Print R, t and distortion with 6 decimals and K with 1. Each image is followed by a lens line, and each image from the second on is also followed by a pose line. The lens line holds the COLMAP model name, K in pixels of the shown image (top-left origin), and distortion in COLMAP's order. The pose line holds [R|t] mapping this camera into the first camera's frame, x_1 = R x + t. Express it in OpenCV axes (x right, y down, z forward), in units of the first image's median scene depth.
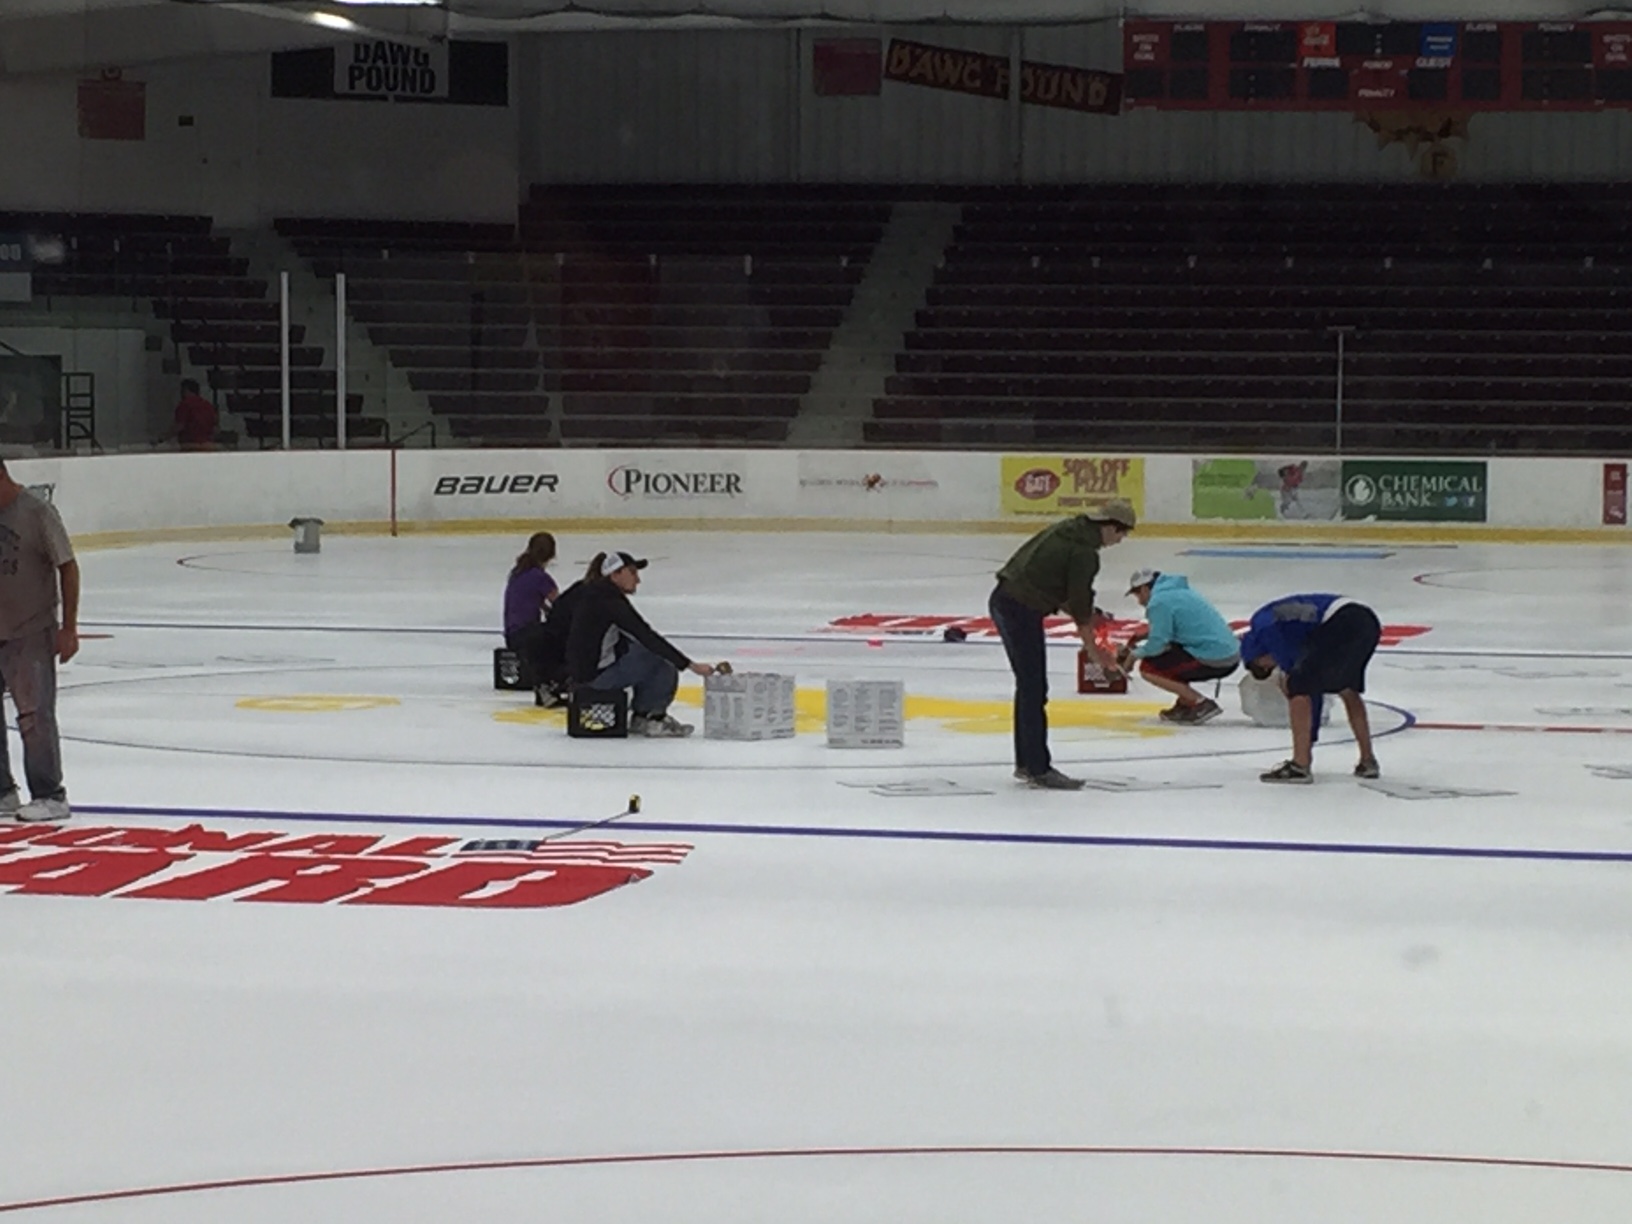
lens RADIAL K [[4862.2, 0, 816.0], [0, 4862.2, 612.0], [0, 0, 1]] dist [0.078496, -0.621029]
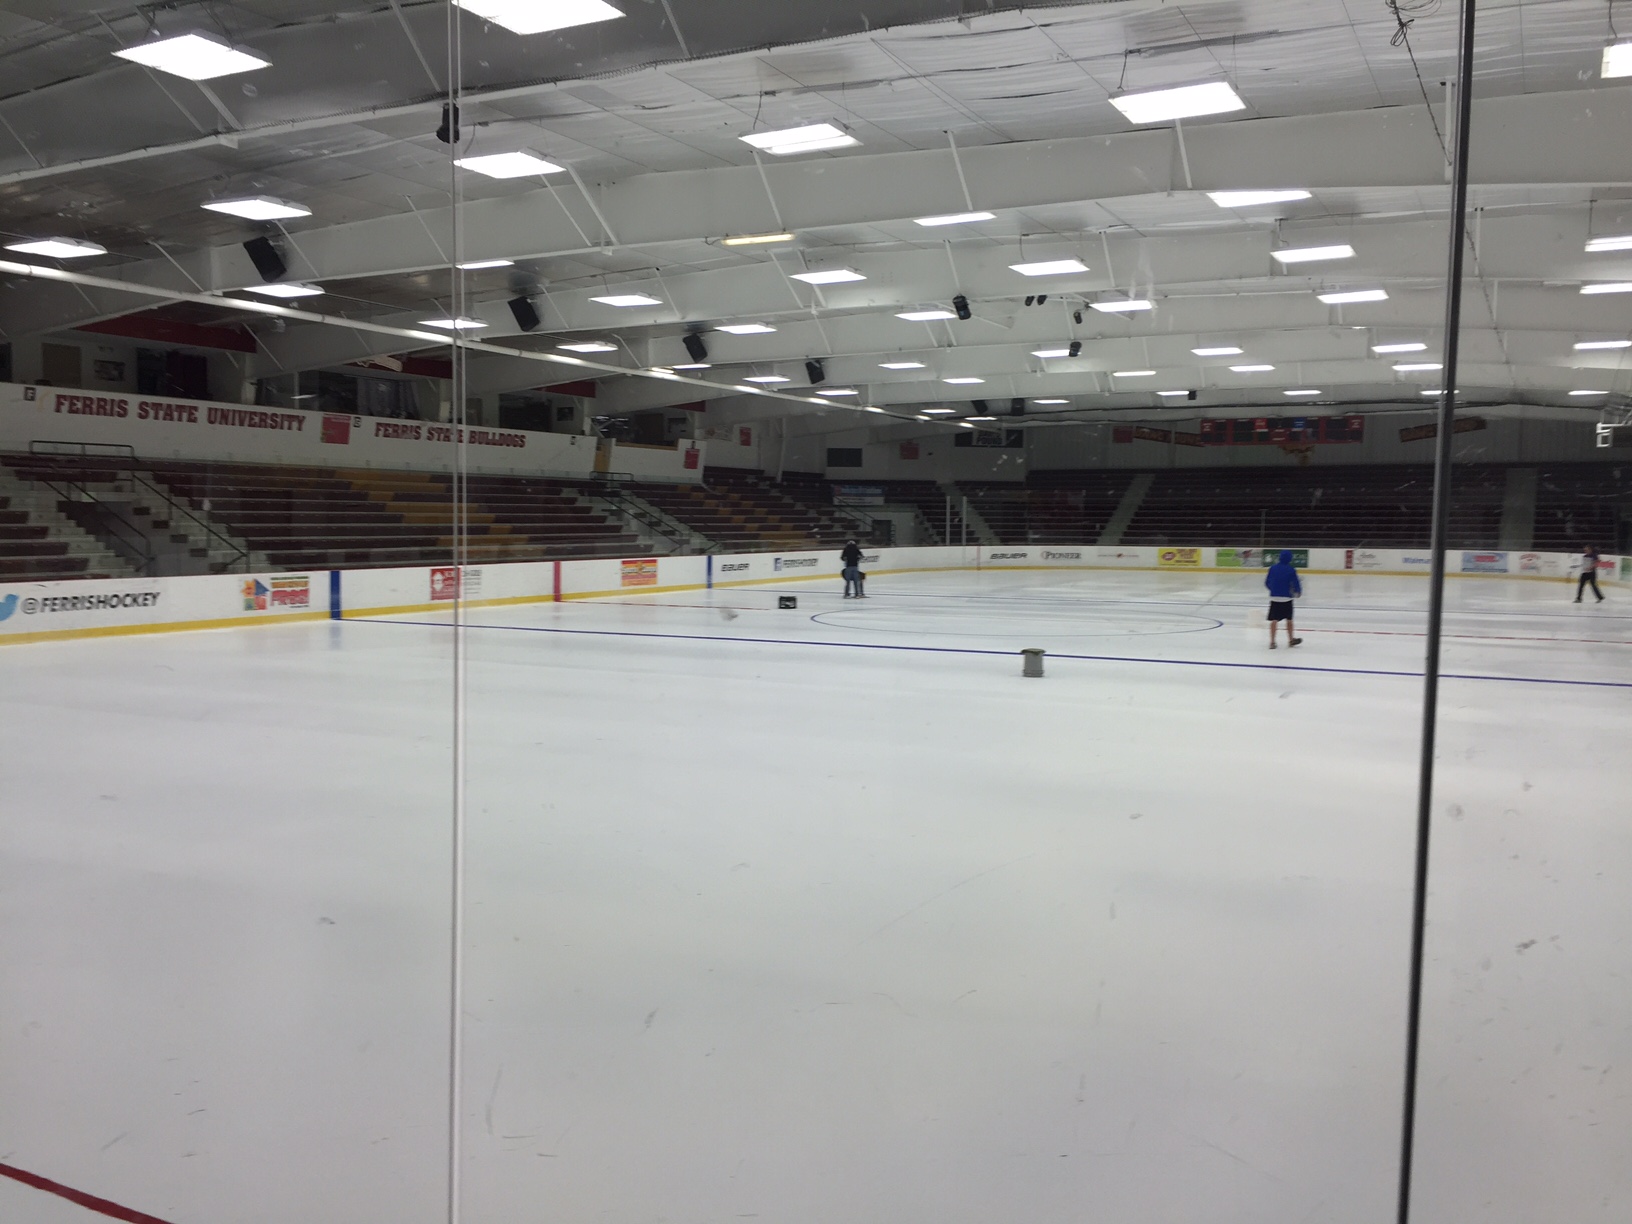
lens RADIAL K [[1377.1, 0, 809.7], [0, 1377.1, 615.3], [0, 0, 1]] dist [0.085515, -0.108339]
pose [[0.968496, 0.014108, -0.248629, 0.042265], [-0.009885, 0.999785, 0.018226, 0.000064], [0.248833, -0.015194, 0.968427, -0.005705]]
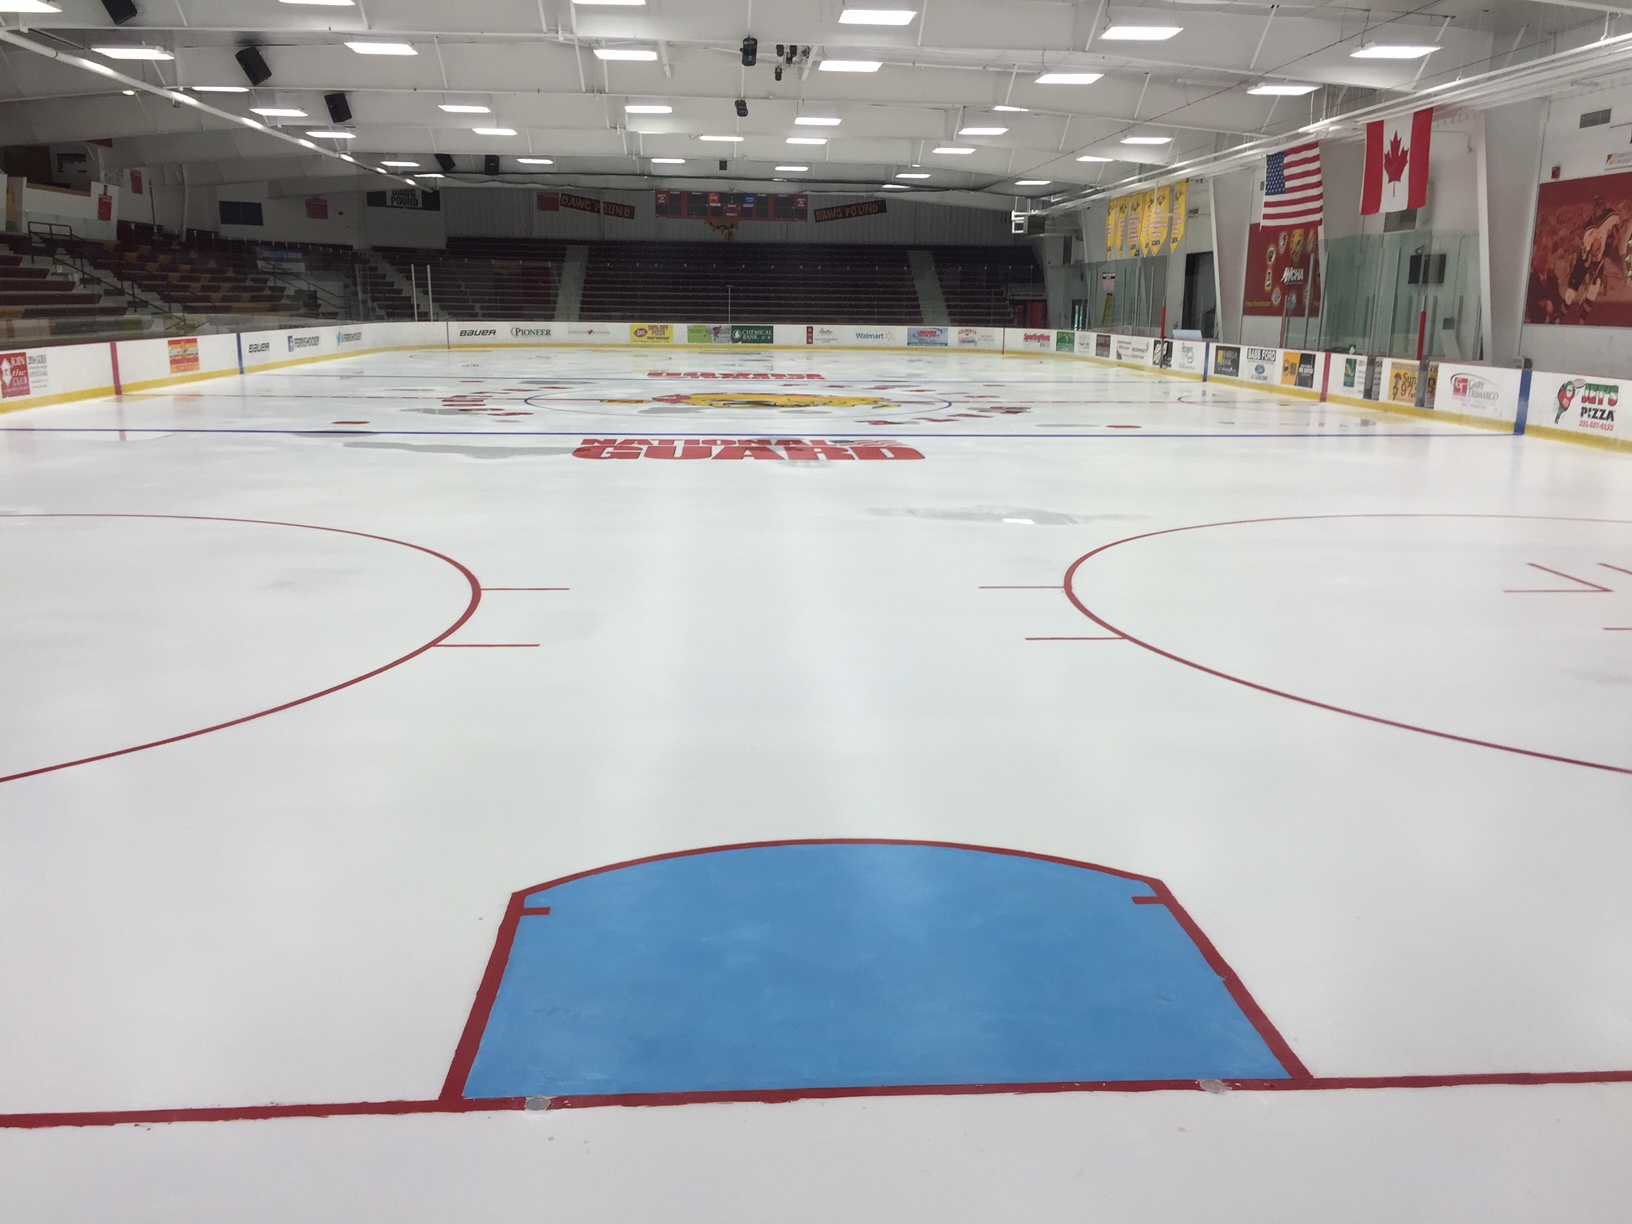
lens RADIAL K [[1381.9, 0, 816.0], [0, 1381.9, 612.0], [0, 0, 1]] dist [0.086684, -0.117618]
pose [[0.952573, -0.064391, 0.297421, -0.134299], [0.012363, 0.984739, 0.173599, -0.001071], [-0.304060, -0.161689, 0.938831, 0.024607]]
